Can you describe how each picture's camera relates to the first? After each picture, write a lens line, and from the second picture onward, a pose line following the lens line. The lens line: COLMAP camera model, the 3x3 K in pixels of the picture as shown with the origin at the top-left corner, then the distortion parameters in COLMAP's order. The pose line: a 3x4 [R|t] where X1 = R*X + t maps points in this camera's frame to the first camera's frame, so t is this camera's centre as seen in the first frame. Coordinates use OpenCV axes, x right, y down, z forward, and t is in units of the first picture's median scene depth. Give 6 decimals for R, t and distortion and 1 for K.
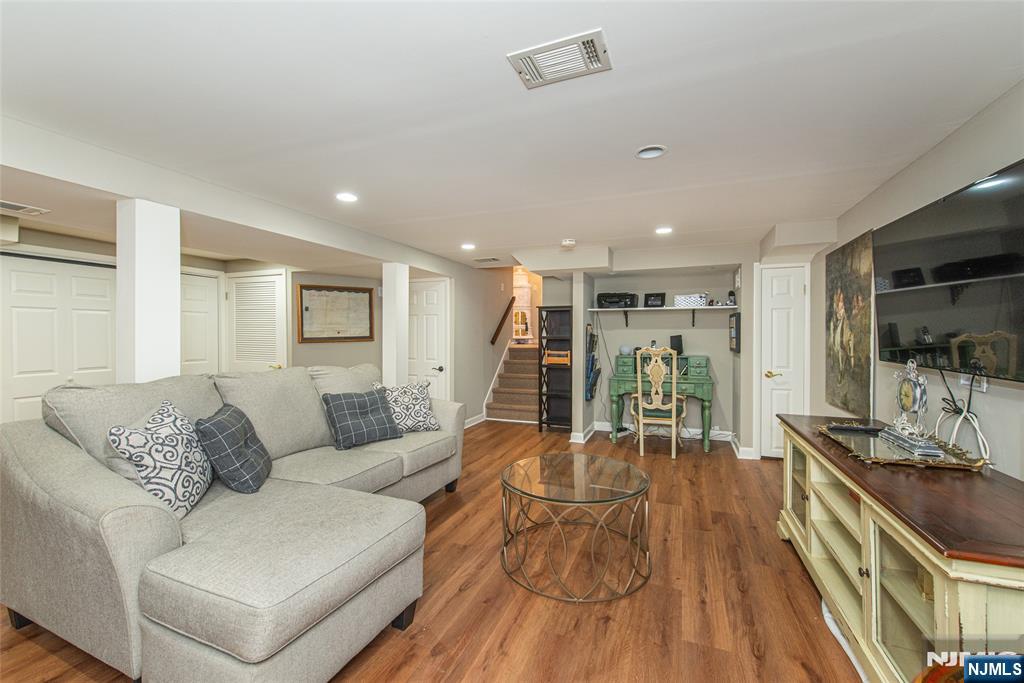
lens RADIAL K [[402.4, 0, 515.7], [0, 402.4, 336.4], [0, 0, 1]] dist [0.009099, -0.001370]
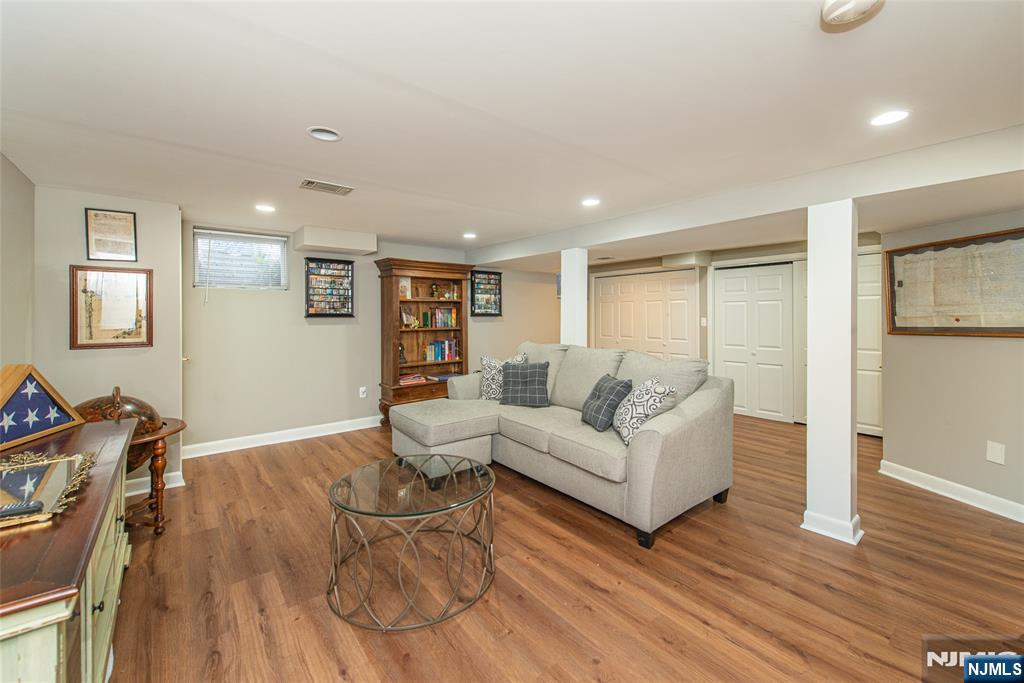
lens RADIAL K [[402.4, 0, 500.4], [0, 402.4, 315.8], [0, 0, 1]] dist [0.009099, -0.001370]
pose [[-0.485825, 0.001934, -0.874054, 0.751754], [-0.004013, 0.999982, 0.004443, -0.030011], [0.874047, 0.005666, -0.485809, 1.433329]]
